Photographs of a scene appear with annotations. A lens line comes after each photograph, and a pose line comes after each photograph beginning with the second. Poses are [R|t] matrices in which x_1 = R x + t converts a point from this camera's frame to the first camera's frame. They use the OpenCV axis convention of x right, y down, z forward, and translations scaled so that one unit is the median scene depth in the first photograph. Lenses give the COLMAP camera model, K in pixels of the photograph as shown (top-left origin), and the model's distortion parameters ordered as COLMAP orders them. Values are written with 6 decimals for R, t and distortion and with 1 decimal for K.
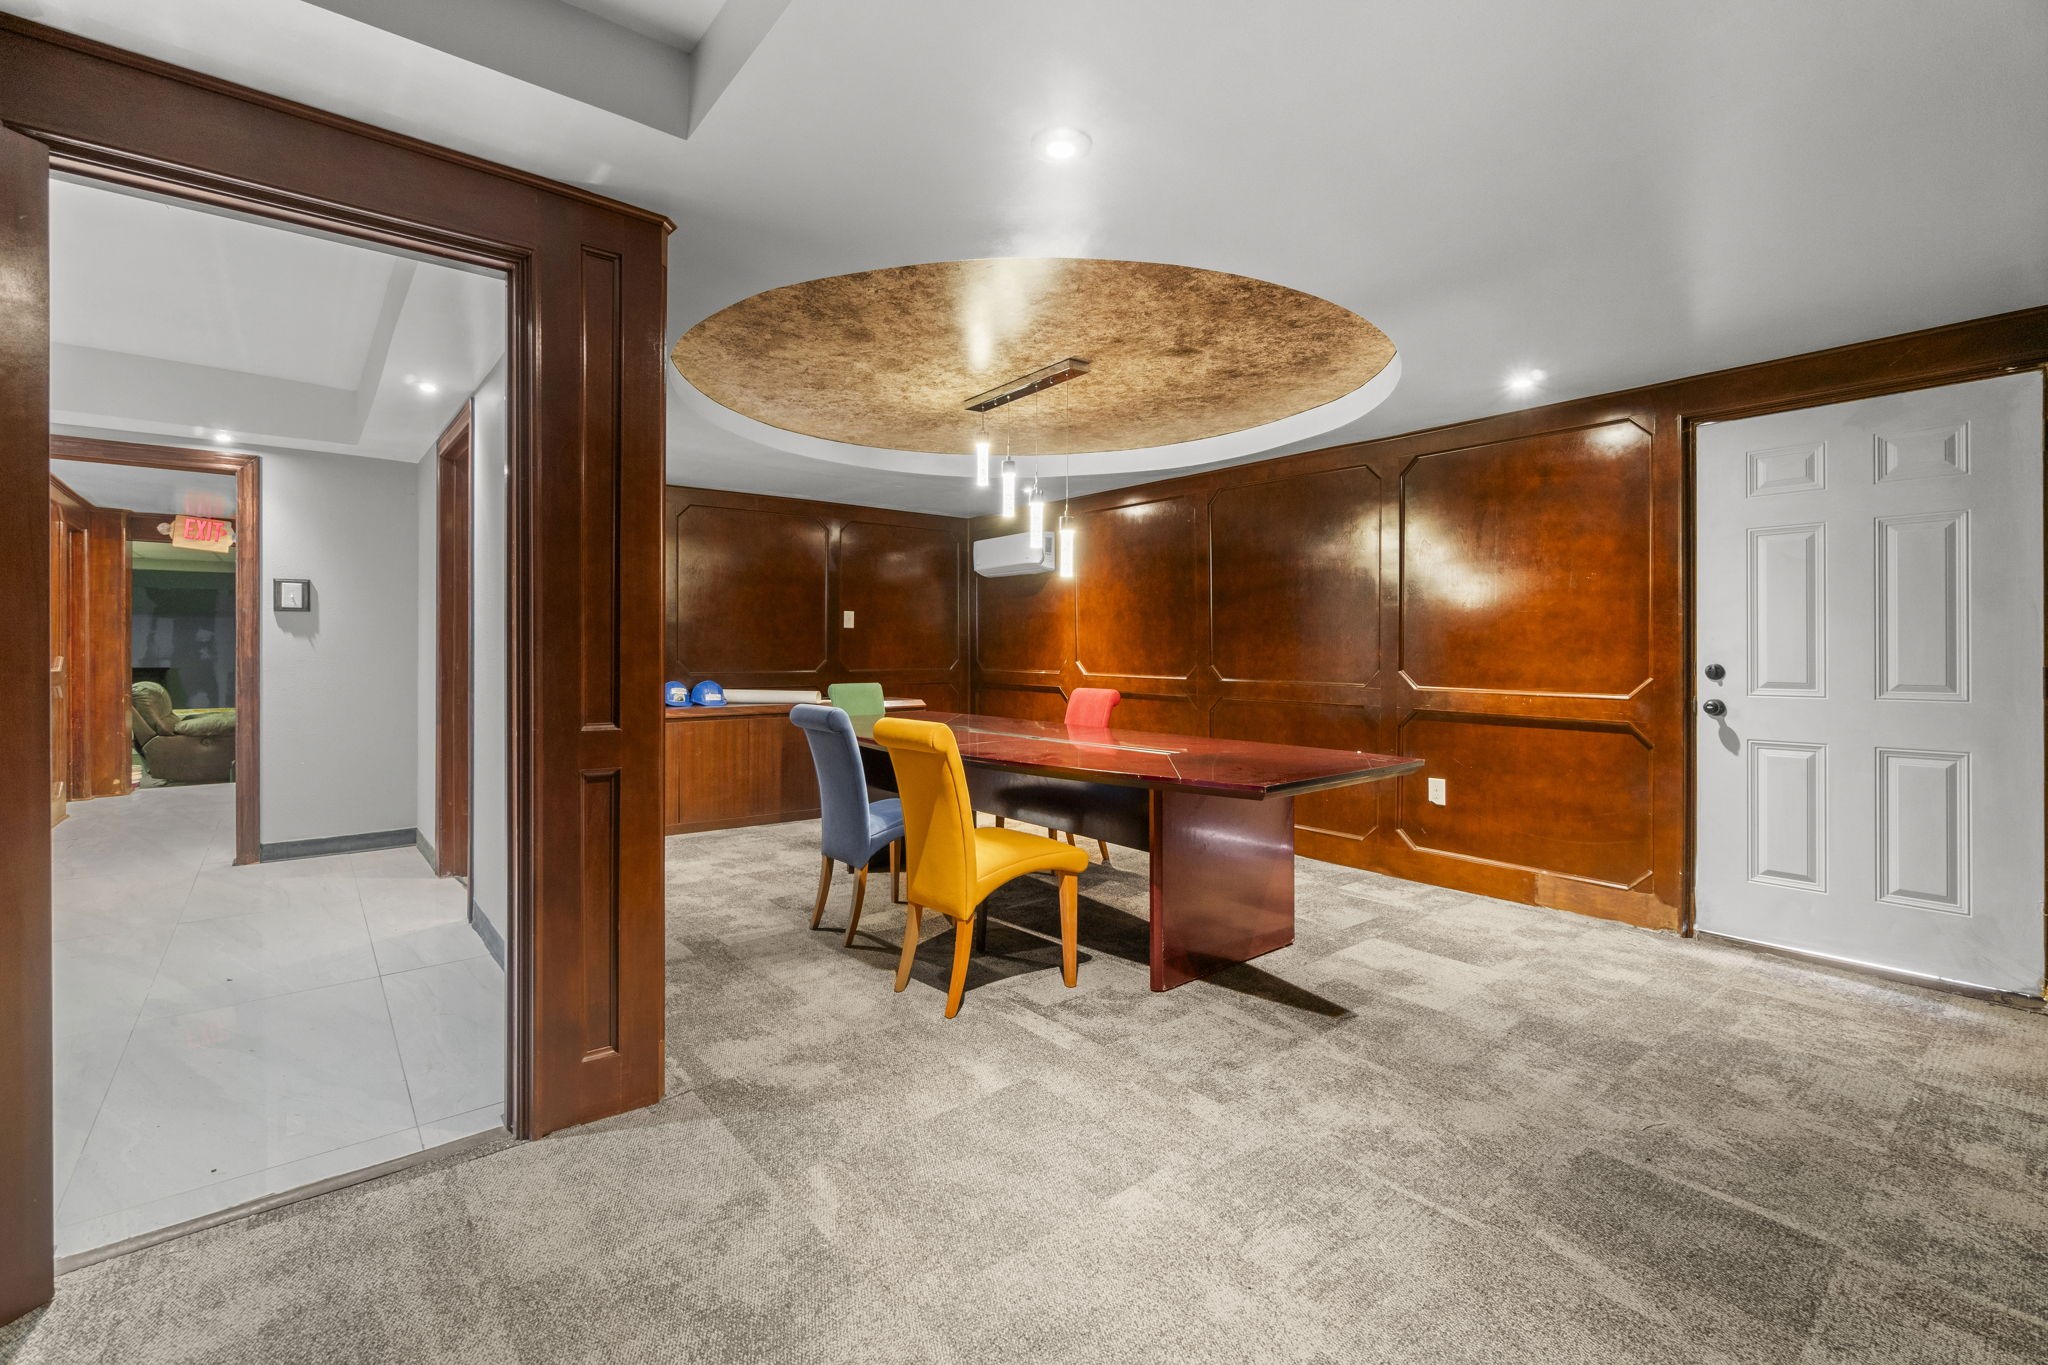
lens RADIAL K [[886.3, 0, 1007.0], [0, 886.3, 651.3], [0, 0, 1]] dist [-0.003001, 0.001047]
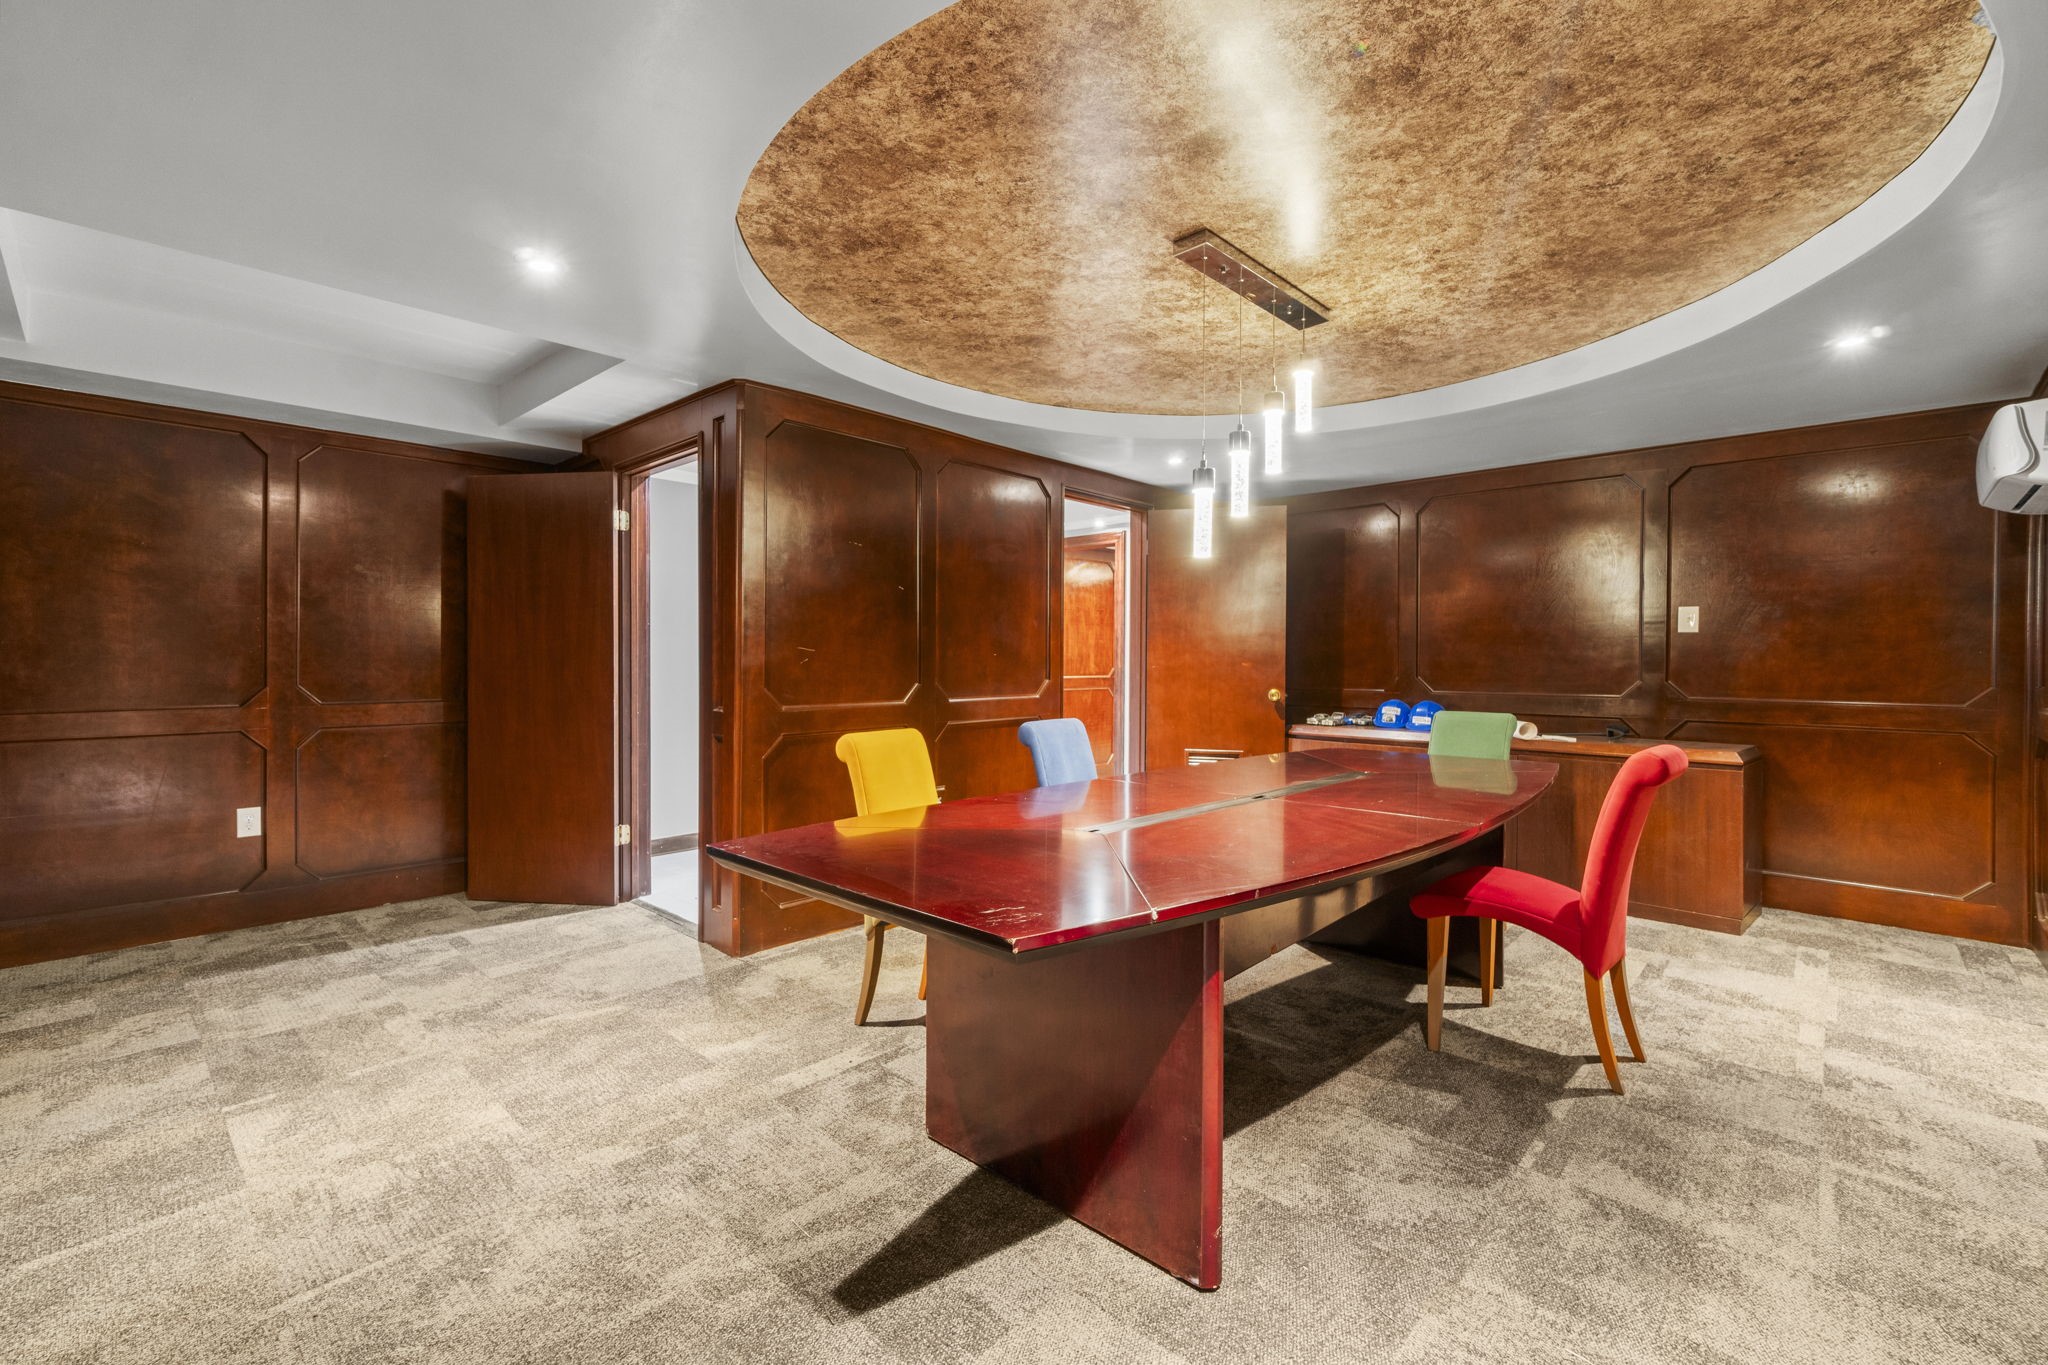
lens RADIAL K [[886.3, 0, 1014.0], [0, 886.3, 652.6], [0, 0, 1]] dist [-0.003001, 0.001047]
pose [[0.129195, -0.007470, -0.991591, 1.011961], [-0.007547, 0.999935, -0.008516, -0.006207], [0.991590, 0.008584, 0.129131, 1.087638]]
